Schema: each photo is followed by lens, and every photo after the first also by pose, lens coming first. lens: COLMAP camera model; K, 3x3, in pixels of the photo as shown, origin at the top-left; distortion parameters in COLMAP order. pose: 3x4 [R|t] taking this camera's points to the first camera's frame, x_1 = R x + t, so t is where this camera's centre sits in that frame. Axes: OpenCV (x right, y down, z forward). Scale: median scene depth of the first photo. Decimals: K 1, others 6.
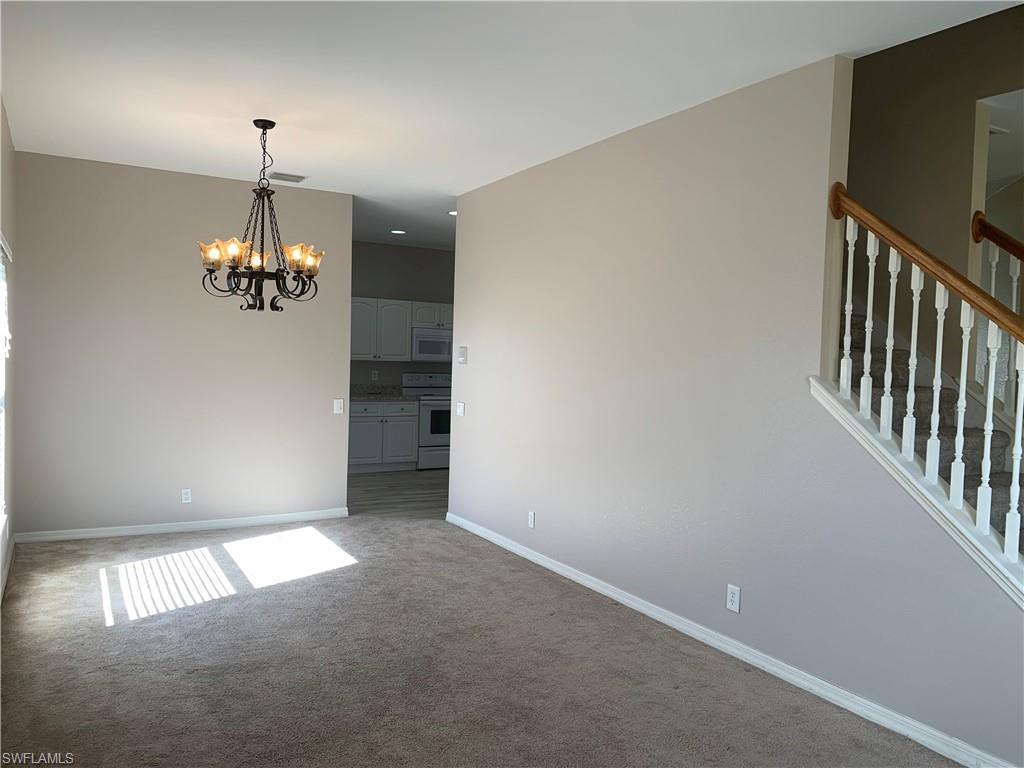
lens RADIAL K [[791.3, 0, 510.4], [0, 791.3, 385.8], [0, 0, 1]] dist [0.041640, -0.052870]
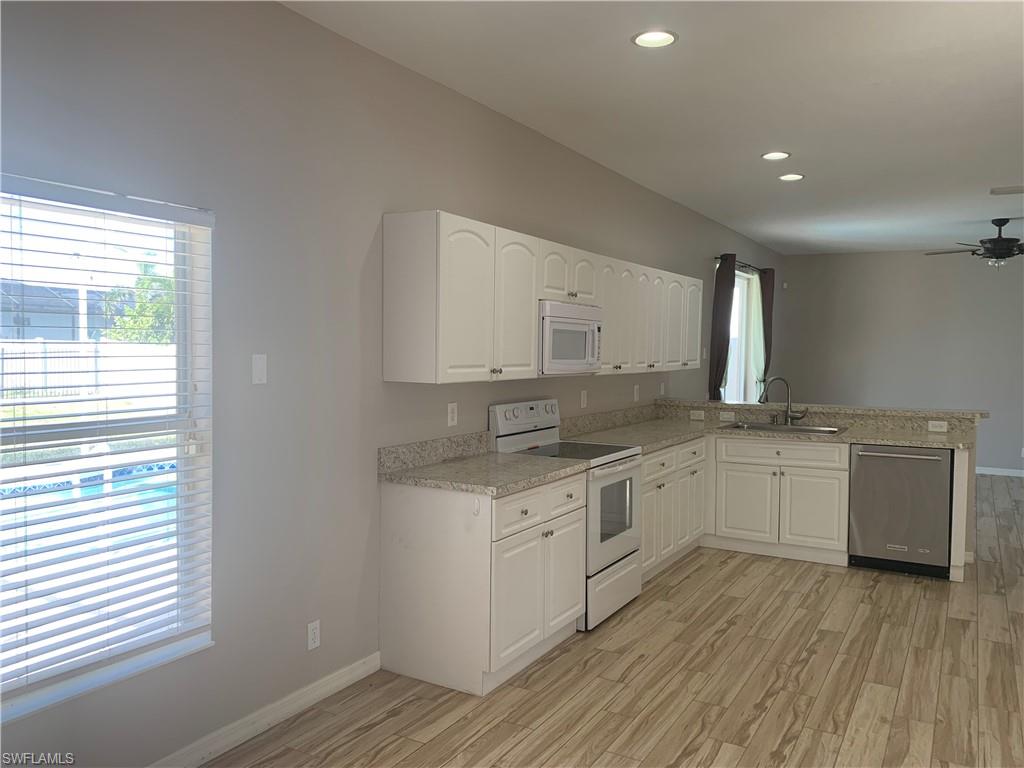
lens RADIAL K [[791.3, 0, 512.4], [0, 791.3, 384.9], [0, 0, 1]] dist [0.041640, -0.052870]
pose [[0.861655, -0.041431, 0.505800, -0.356236], [0.029704, 0.999071, 0.031233, -0.040935], [-0.506624, -0.011888, 0.862085, 0.636212]]
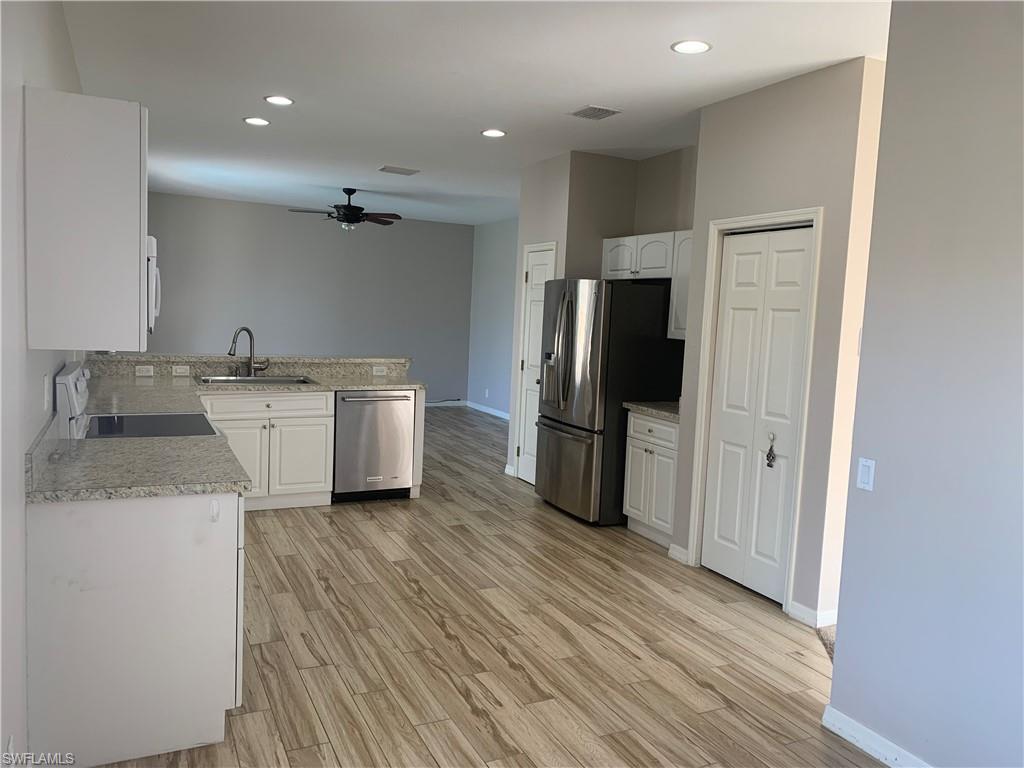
lens RADIAL K [[791.3, 0, 513.1], [0, 791.3, 380.2], [0, 0, 1]] dist [0.041640, -0.052870]
pose [[0.056746, -0.114343, 0.991819, -0.470479], [-0.008063, 0.993335, 0.114980, -0.055107], [-0.998356, -0.014521, 0.055446, 0.857619]]
